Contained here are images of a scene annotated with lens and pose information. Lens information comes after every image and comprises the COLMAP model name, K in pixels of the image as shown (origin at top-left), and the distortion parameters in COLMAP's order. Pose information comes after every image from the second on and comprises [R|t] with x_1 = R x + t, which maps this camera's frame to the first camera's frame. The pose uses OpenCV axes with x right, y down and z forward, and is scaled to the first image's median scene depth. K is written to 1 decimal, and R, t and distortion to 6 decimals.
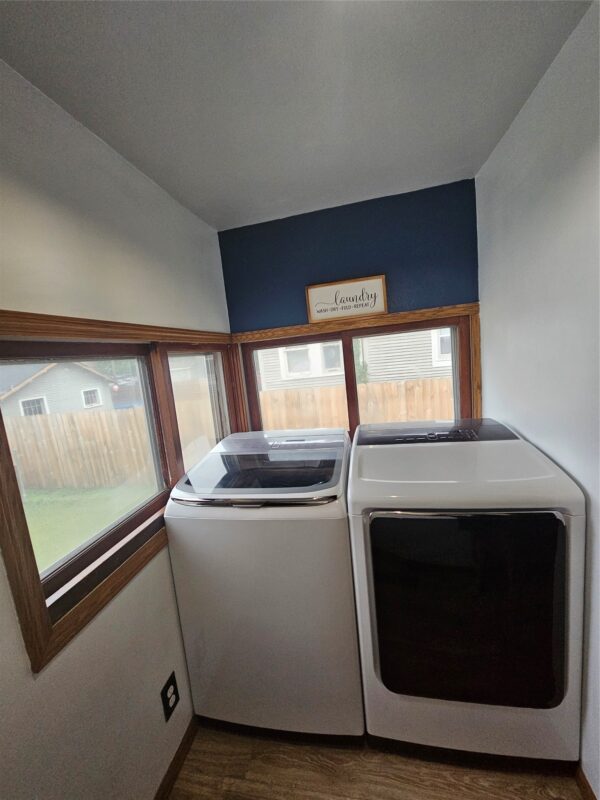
lens RADIAL K [[328.8, 0, 302.4], [0, 328.8, 398.7], [0, 0, 1]] dist [0.000181, -0.000168]
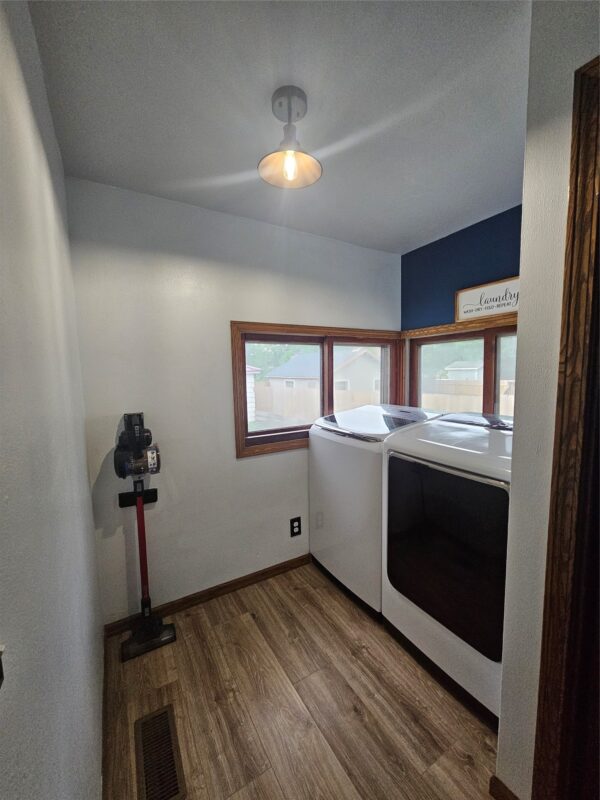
lens RADIAL K [[328.8, 0, 302.4], [0, 328.8, 398.7], [0, 0, 1]] dist [0.000181, -0.000168]
pose [[0.660097, 0.152219, -0.735596, 0.604630], [-0.149200, 0.986311, 0.070214, 0.039446], [0.736214, 0.063403, 0.673772, -0.183501]]
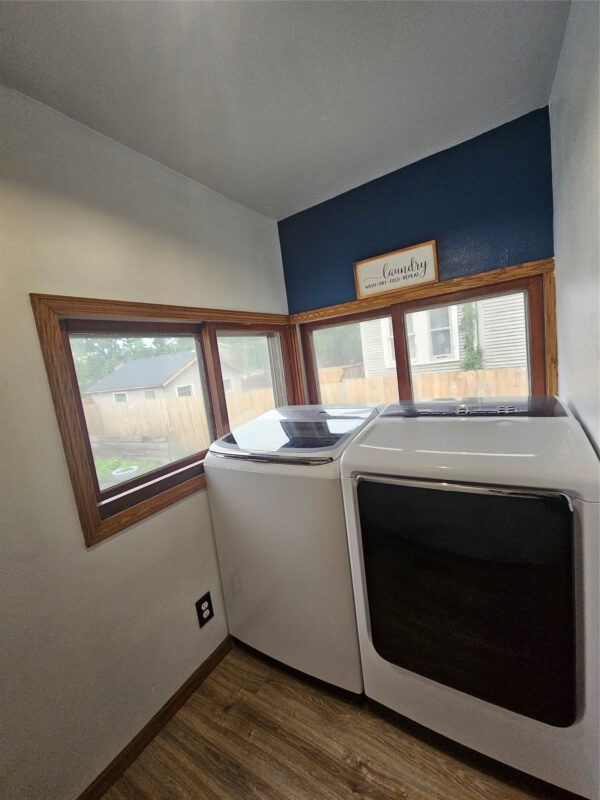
lens RADIAL K [[328.8, 0, 302.4], [0, 328.8, 398.7], [0, 0, 1]] dist [0.000181, -0.000168]
pose [[0.935869, 0.028902, -0.351161, 0.241227], [-0.019944, 0.999378, 0.029101, 0.050365], [0.351784, -0.020231, 0.935863, -0.004727]]
